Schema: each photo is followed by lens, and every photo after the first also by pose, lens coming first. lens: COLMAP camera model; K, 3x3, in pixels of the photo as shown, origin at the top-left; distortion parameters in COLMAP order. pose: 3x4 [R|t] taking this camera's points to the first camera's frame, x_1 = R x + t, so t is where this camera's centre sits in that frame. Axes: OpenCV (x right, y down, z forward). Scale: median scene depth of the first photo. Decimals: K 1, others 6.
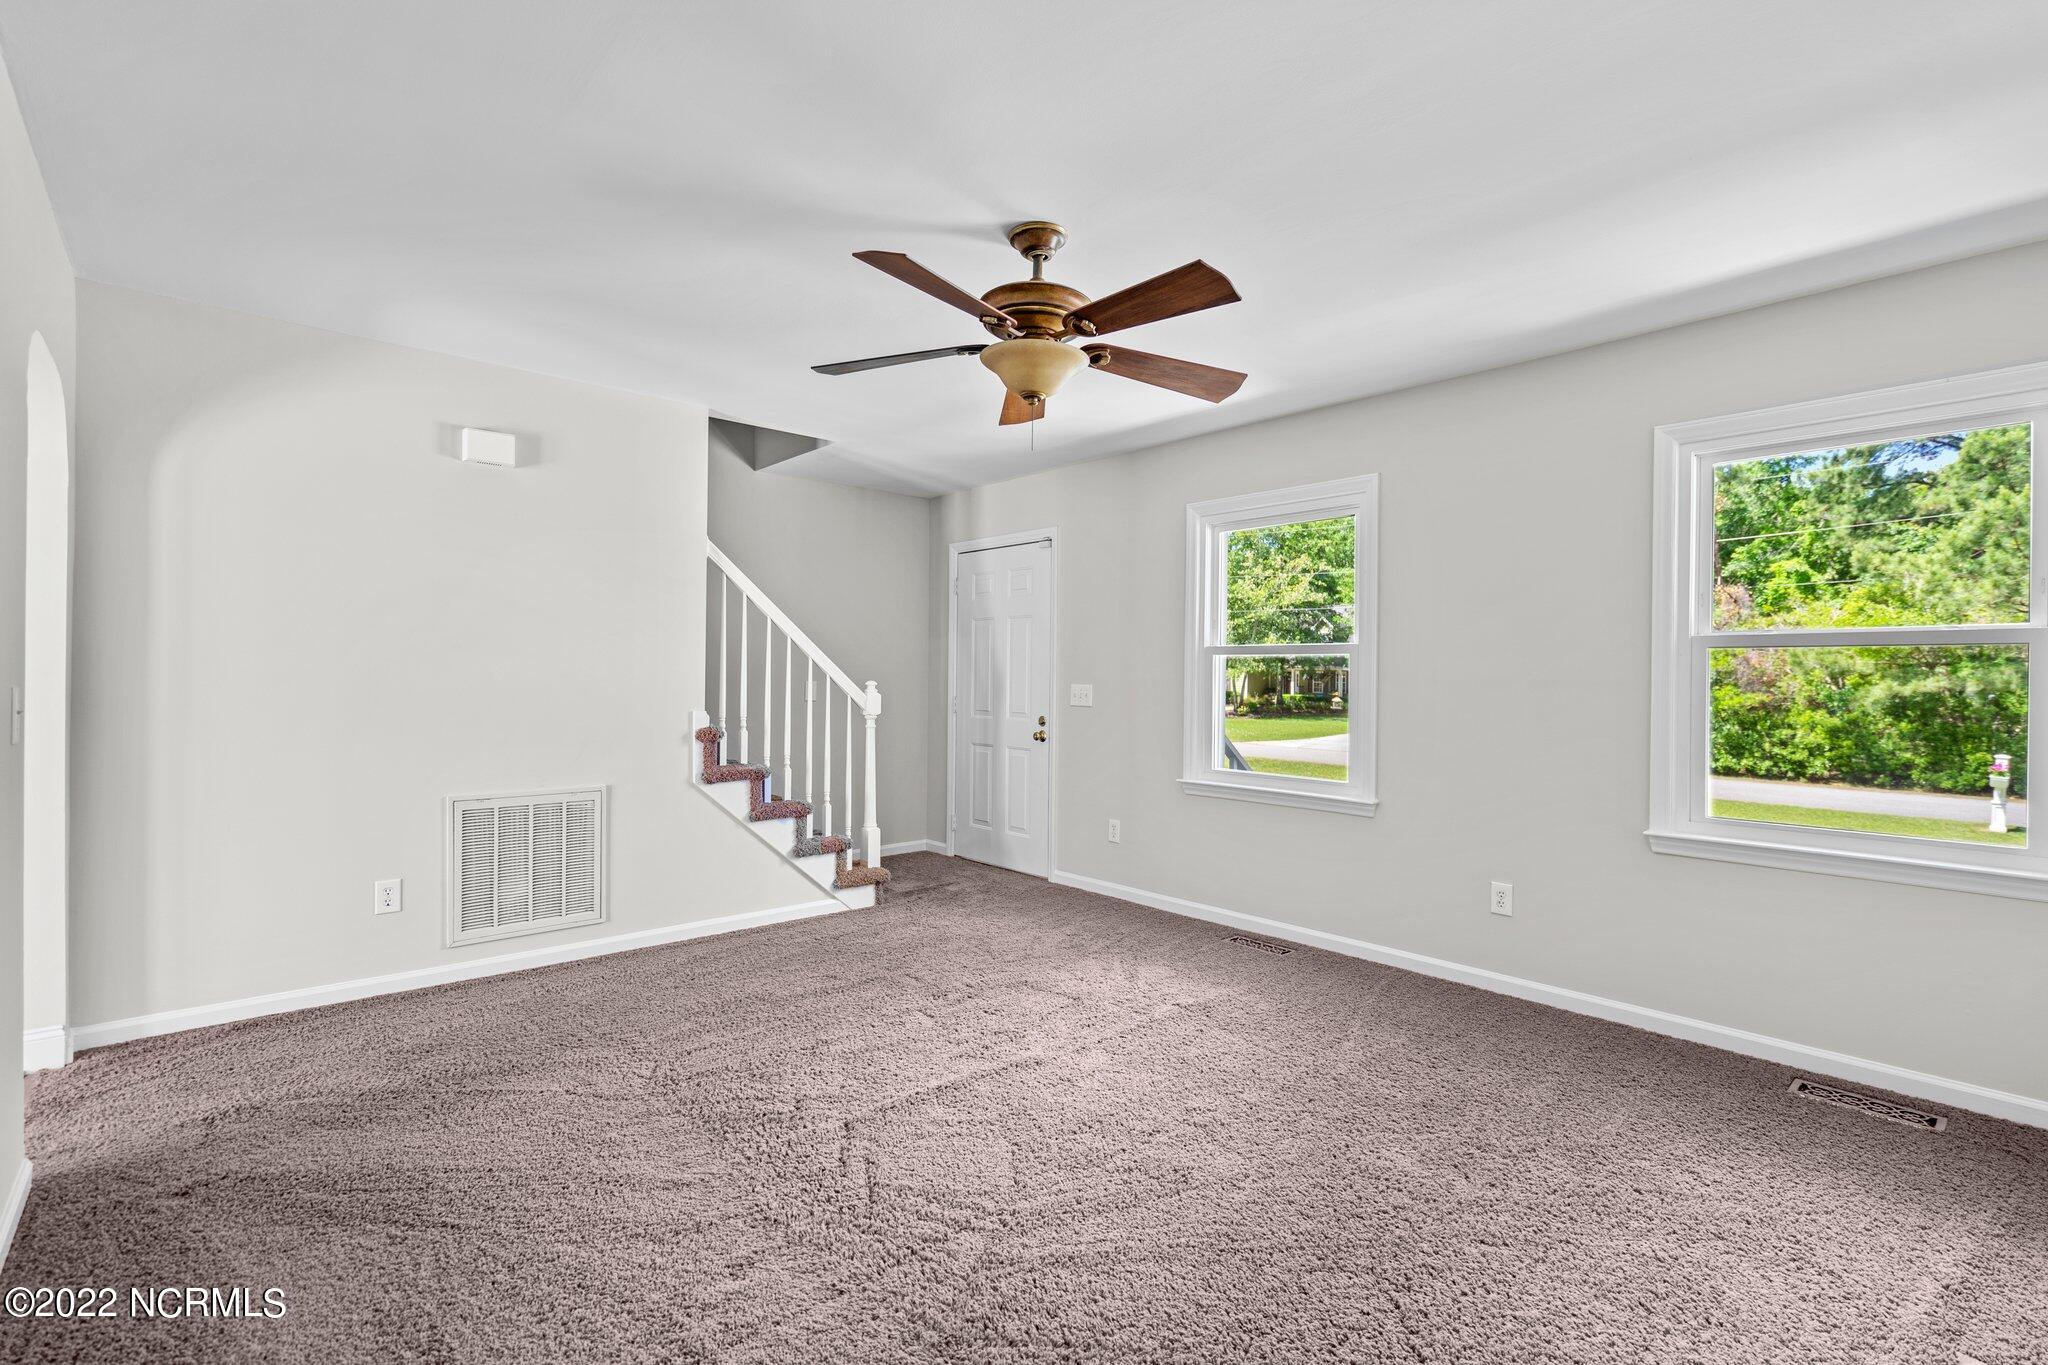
lens RADIAL K [[937.8, 0, 994.8], [0, 937.8, 704.5], [0, 0, 1]] dist [-0.001344, -0.000037]
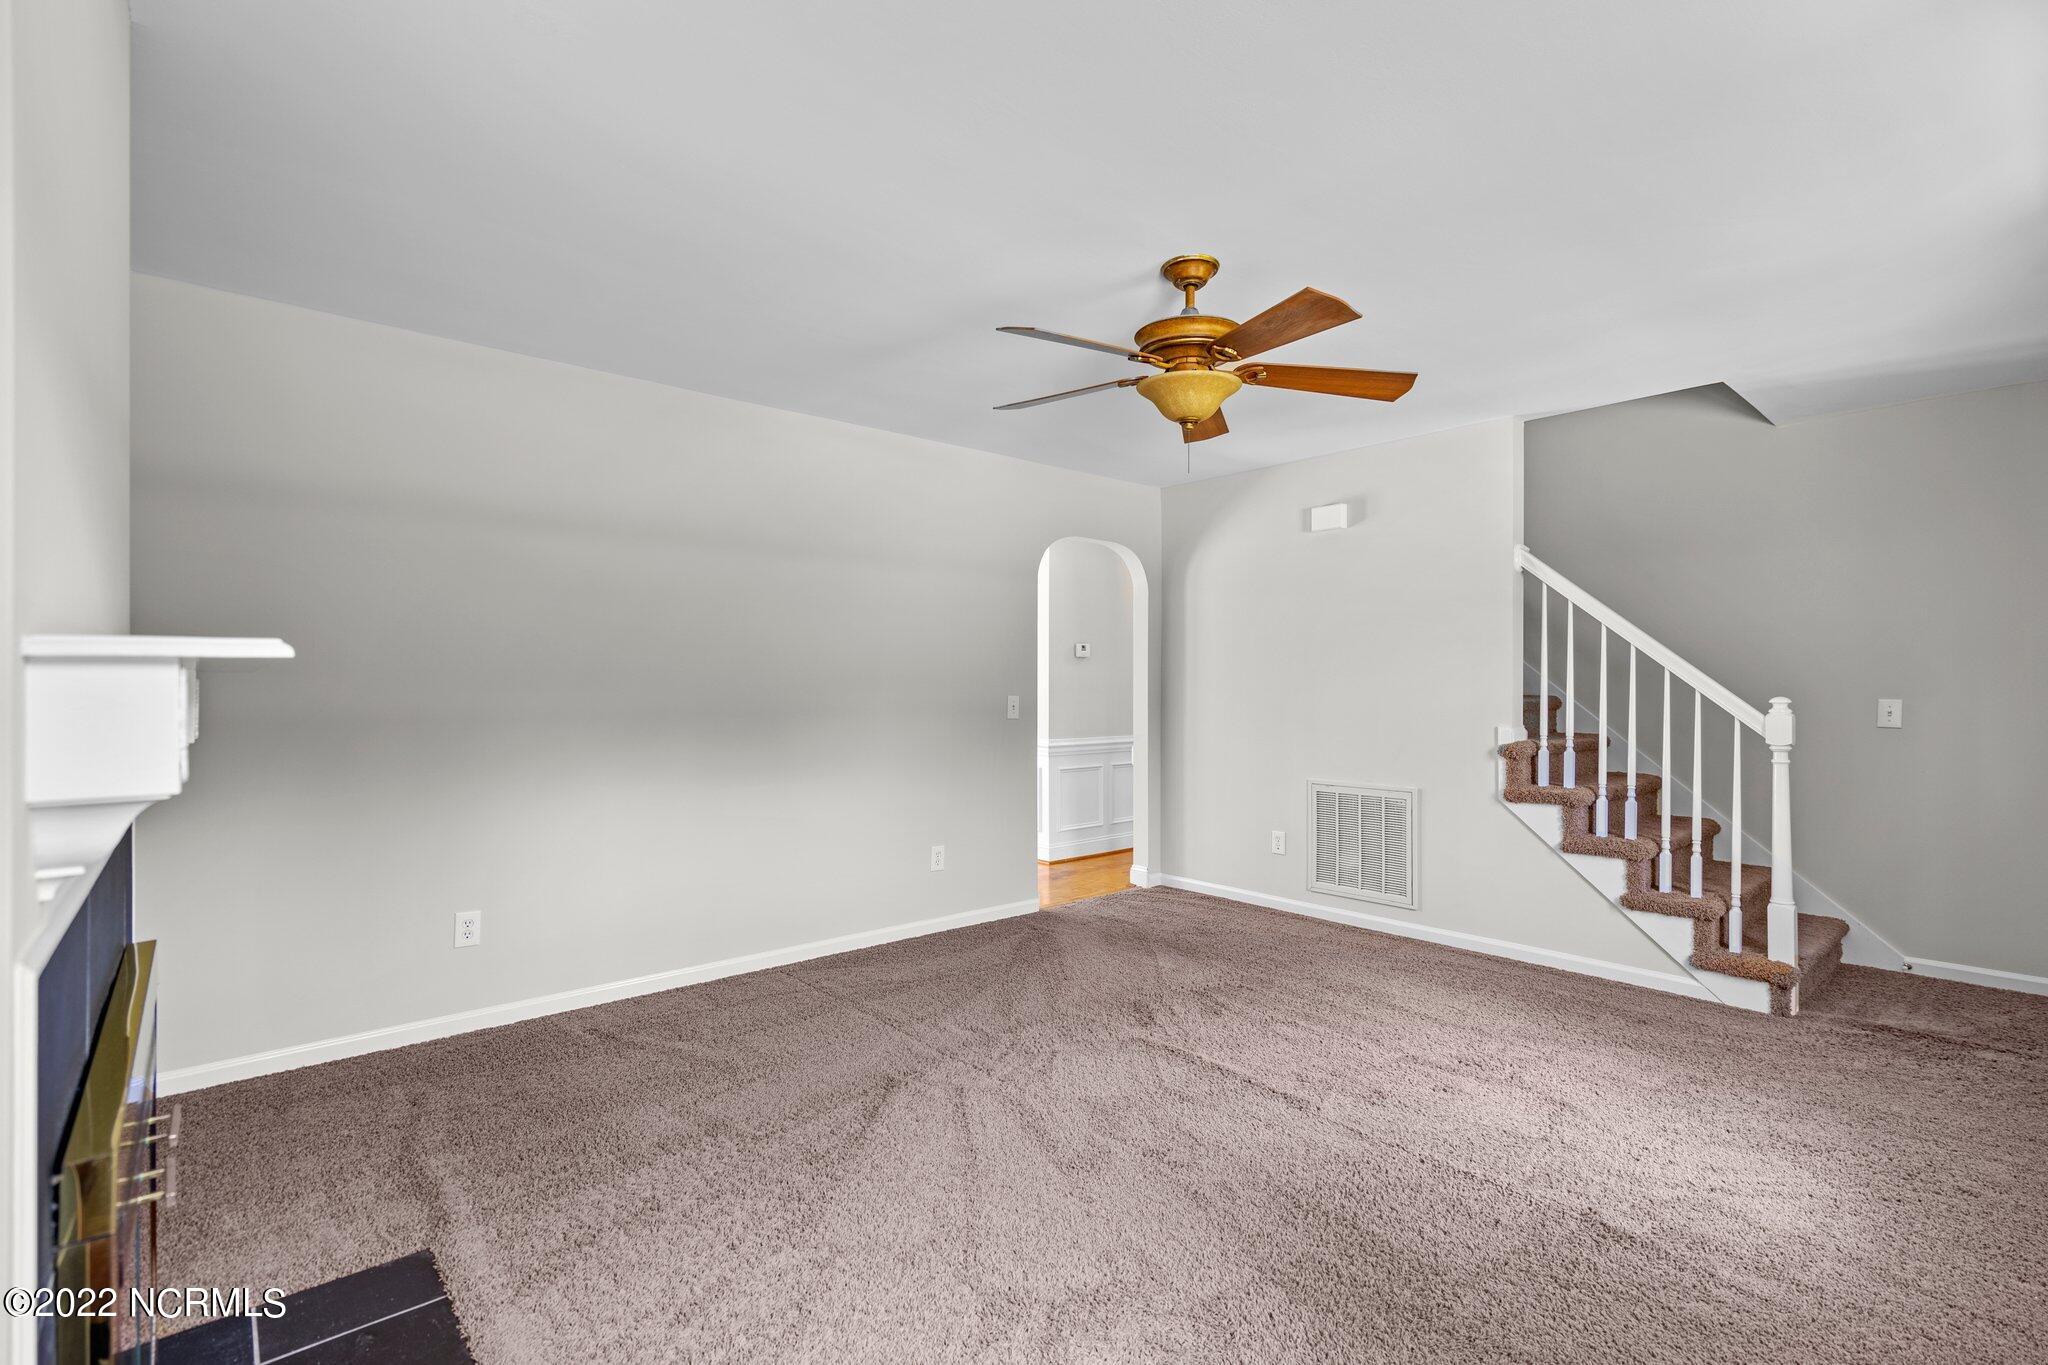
lens RADIAL K [[919.0, 0, 1023.6], [0, 919.0, 717.8], [0, 0, 1]] dist [-0.000474, 0.000028]
pose [[0.007485, 0.022200, -0.999726, 0.685161], [-0.034589, 0.999161, 0.021928, -0.006281], [0.999374, 0.034415, 0.008247, 0.517903]]
